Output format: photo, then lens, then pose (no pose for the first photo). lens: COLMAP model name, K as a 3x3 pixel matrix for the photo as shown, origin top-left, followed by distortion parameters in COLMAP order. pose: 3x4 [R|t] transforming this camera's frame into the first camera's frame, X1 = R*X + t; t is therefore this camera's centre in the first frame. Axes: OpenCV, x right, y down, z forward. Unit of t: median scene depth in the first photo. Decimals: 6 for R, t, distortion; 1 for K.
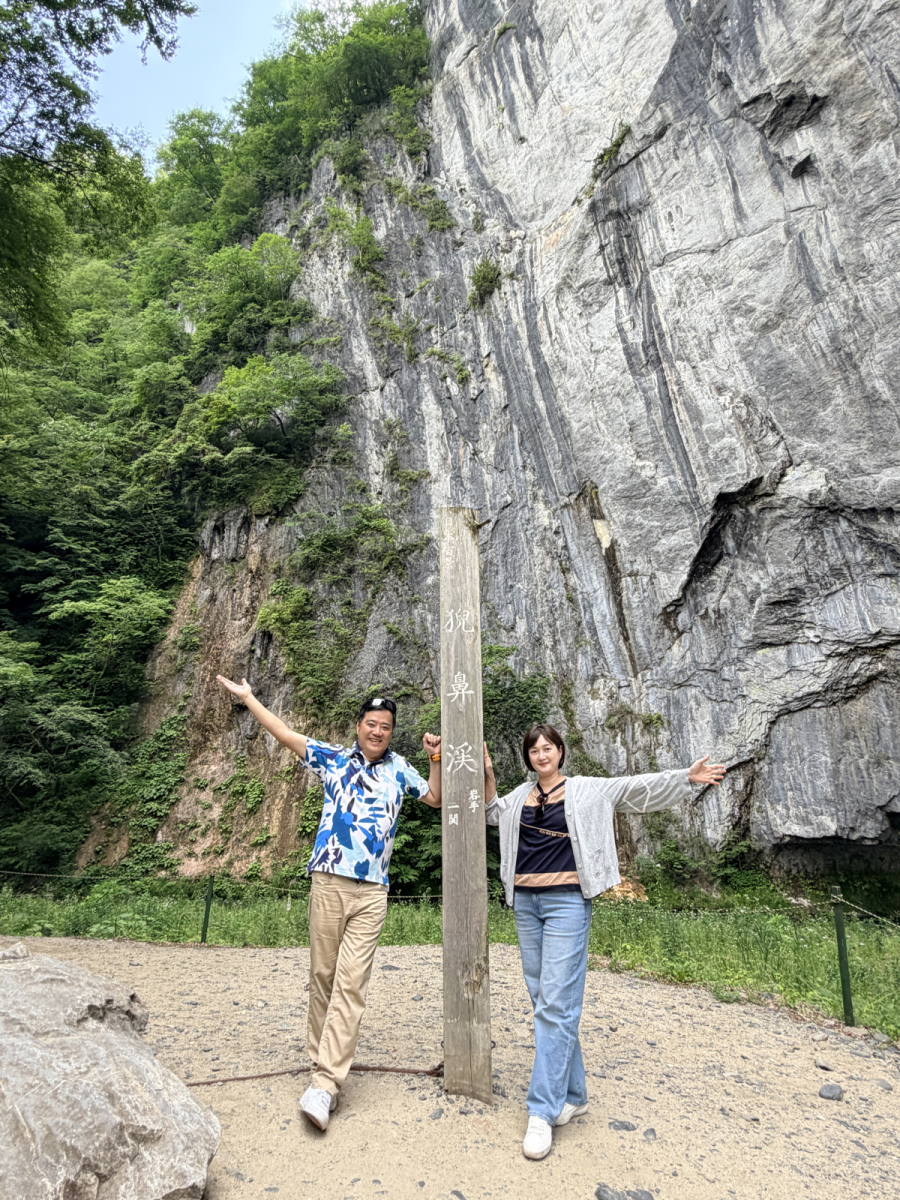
lens RADIAL K [[738.4, 0, 450.5], [0, 738.4, 603.7], [0, 0, 1]] dist [-0.001050, 0.007047]
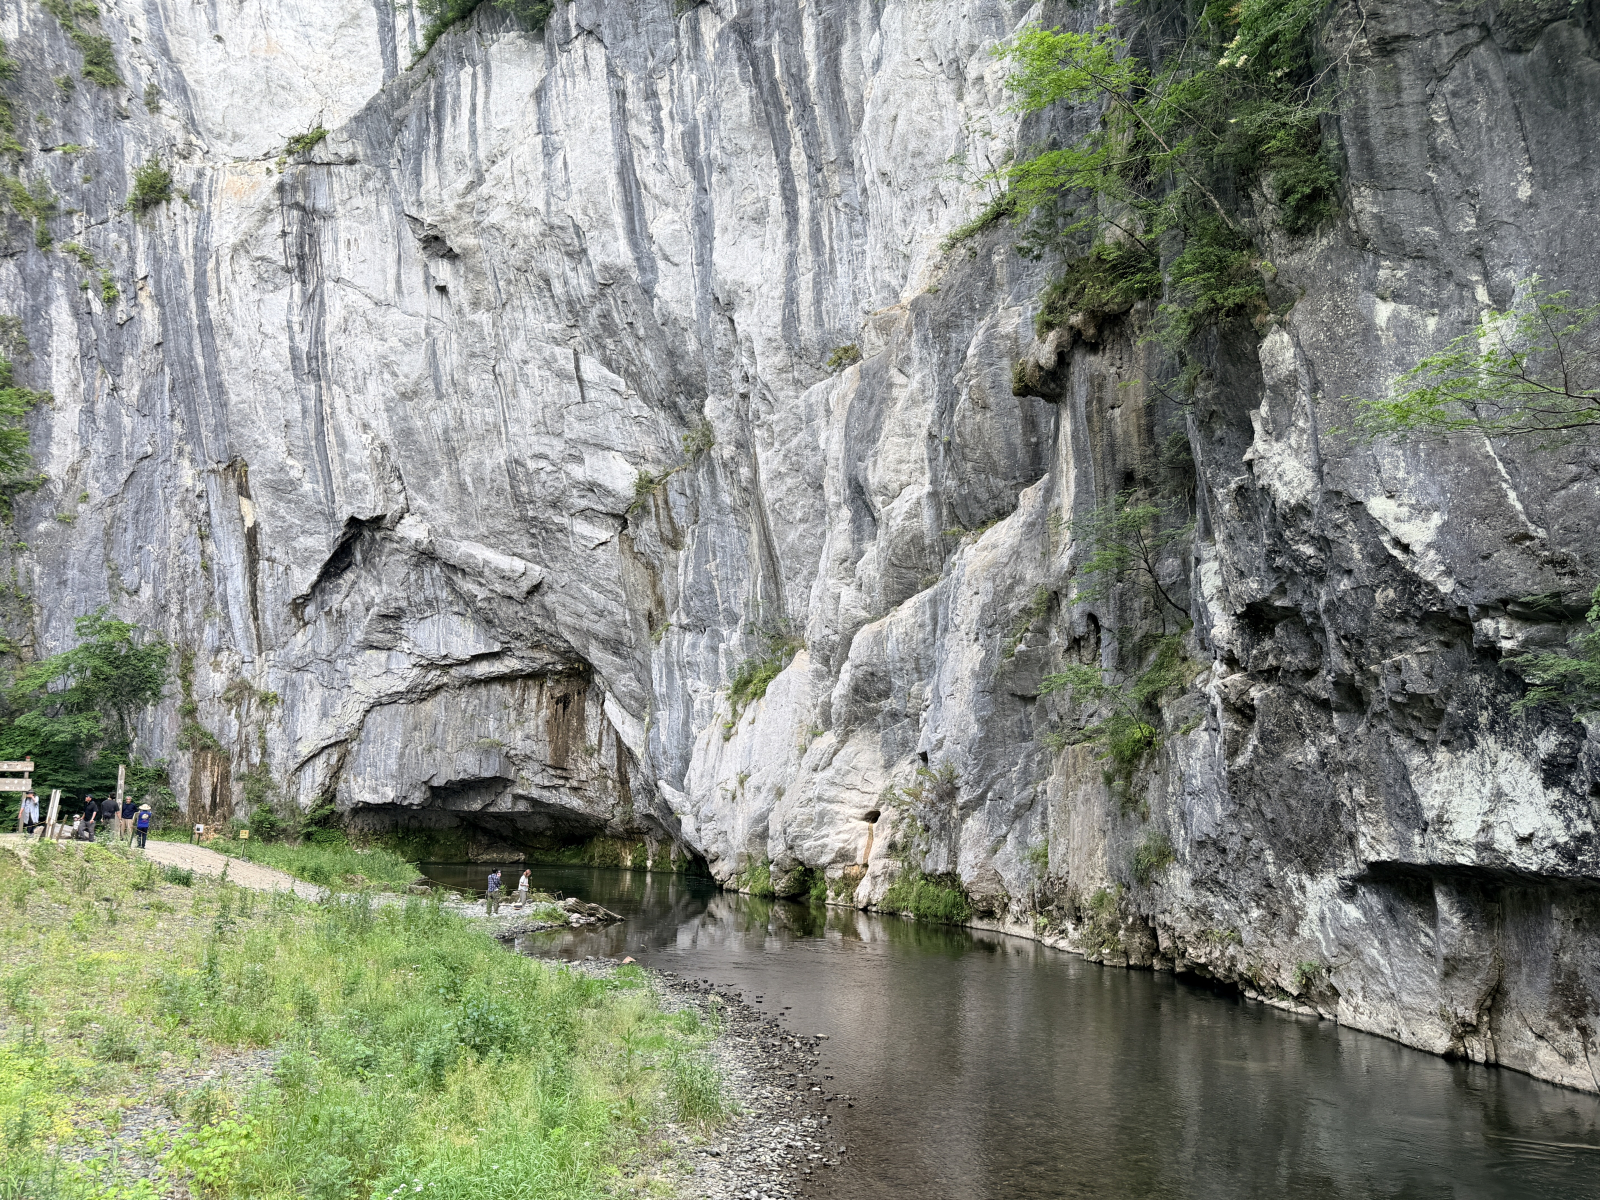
lens RADIAL K [[1274.2, 0, 801.3], [0, 1274.2, 602.2], [0, 0, 1]] dist [0.083339, -0.135875]
pose [[0.836299, 0.096576, 0.539700, -0.099345], [-0.182469, 0.977276, 0.107869, -0.298736], [-0.517019, -0.188690, 0.834918, -0.880896]]
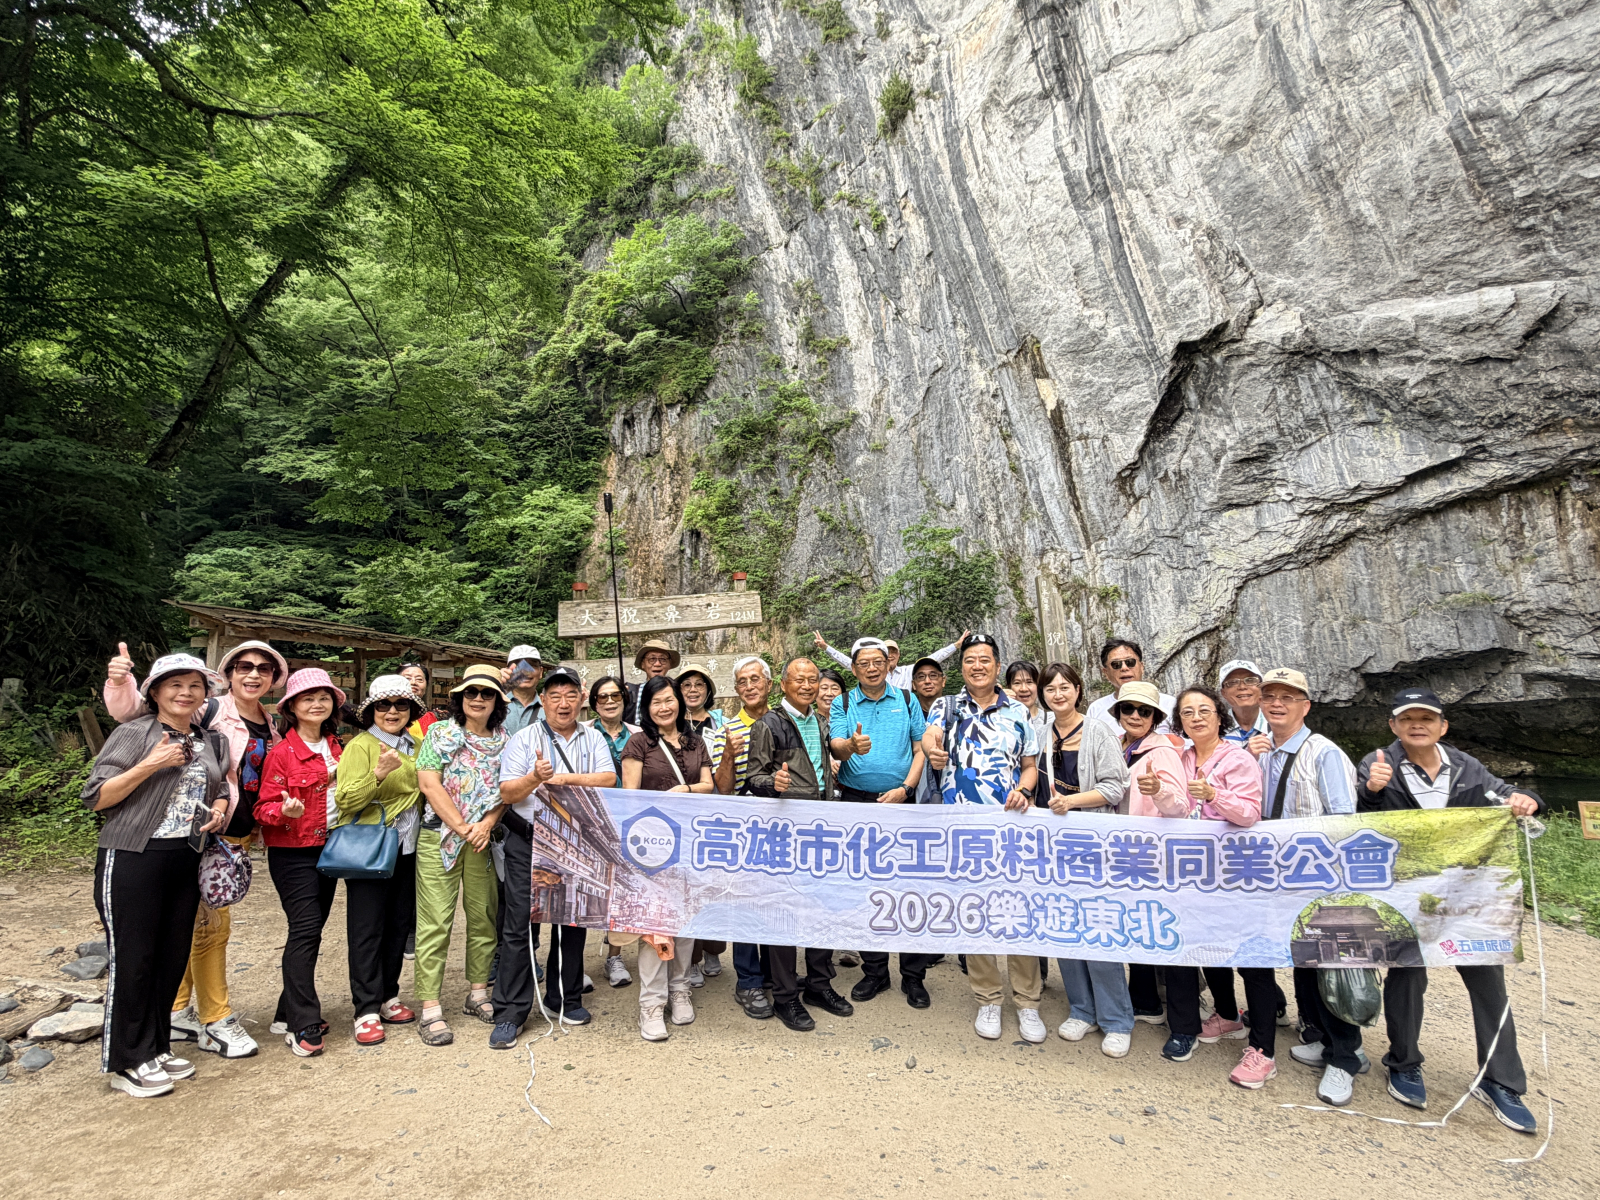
lens RADIAL K [[836.1, 0, 797.7], [0, 836.1, 605.1], [0, 0, 1]] dist [-0.001119, 0.002904]
pose [[0.993950, -0.071439, -0.083430, -0.031963], [0.084351, 0.982978, 0.163214, -0.032627], [0.070350, -0.169264, 0.983057, -0.078800]]
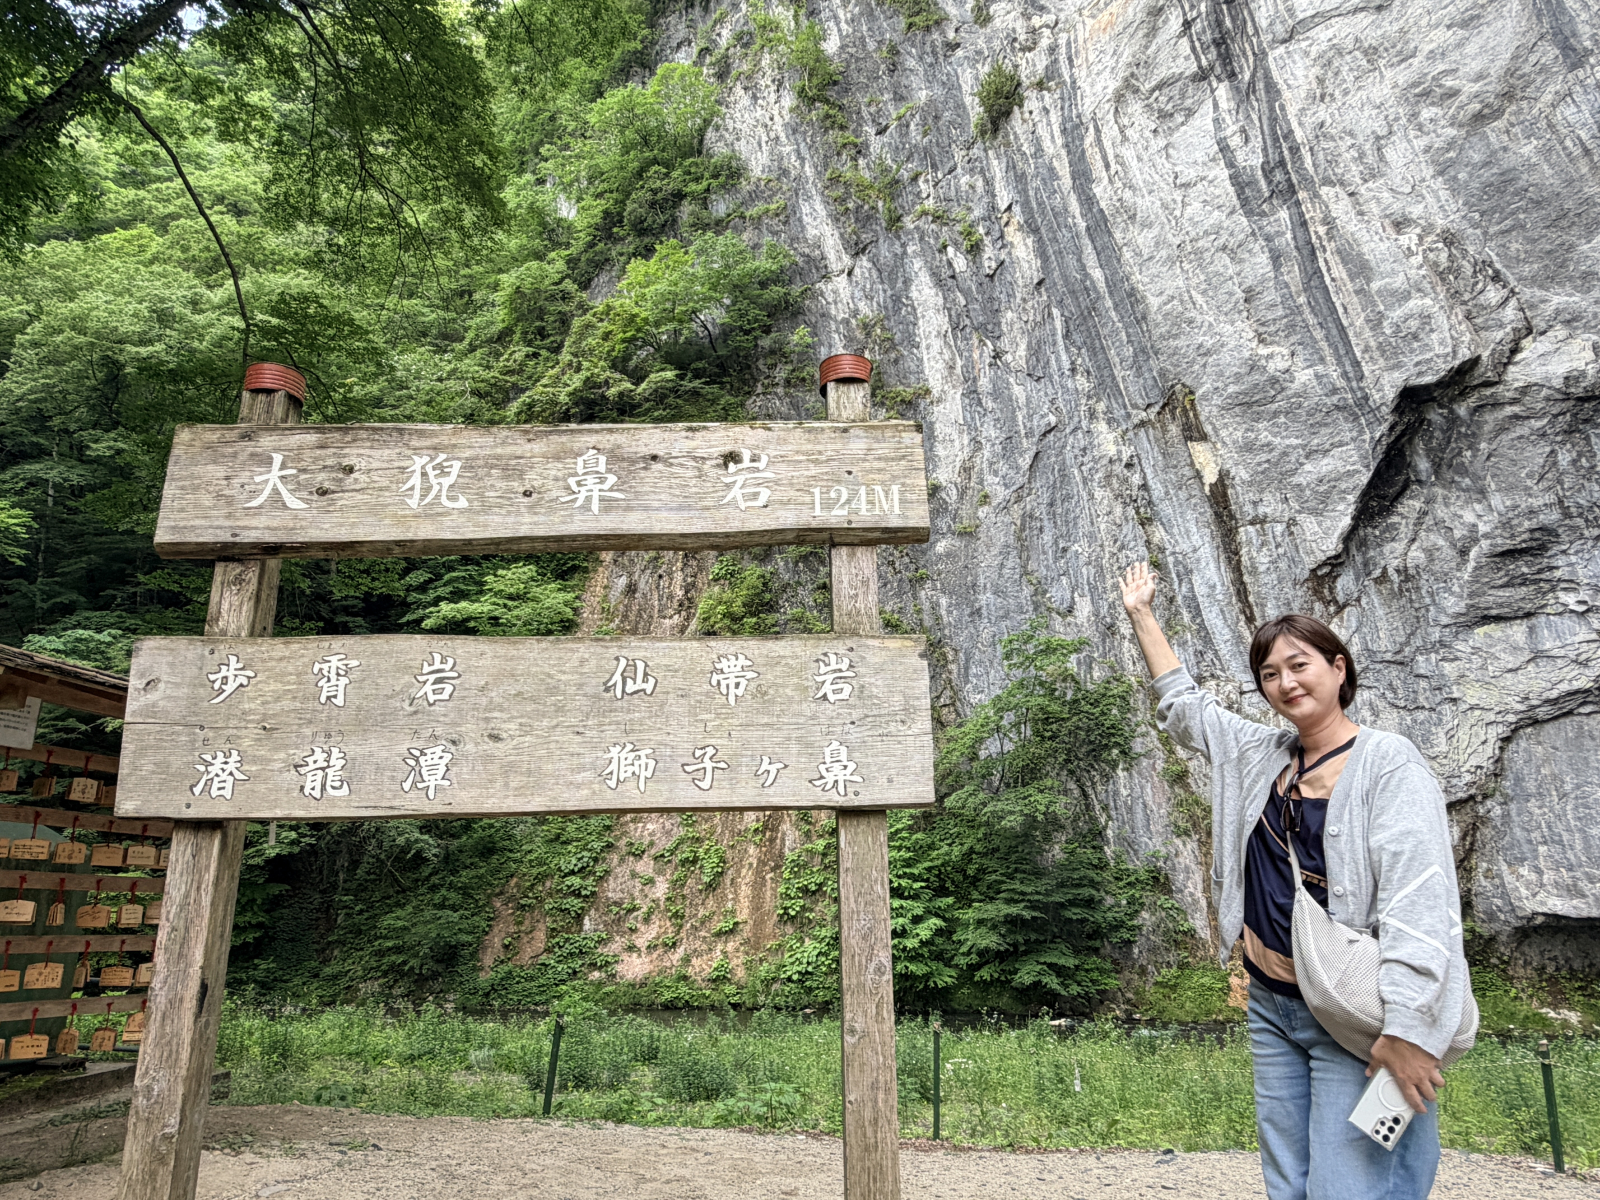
lens RADIAL K [[1048.8, 0, 791.8], [0, 1048.8, 612.8], [0, 0, 1]] dist [-0.001105, 0.002635]
pose [[0.991504, -0.046475, -0.121489, -0.051833], [0.049959, 0.998418, 0.025788, -0.002968], [0.120099, -0.031638, 0.992258, 0.018604]]
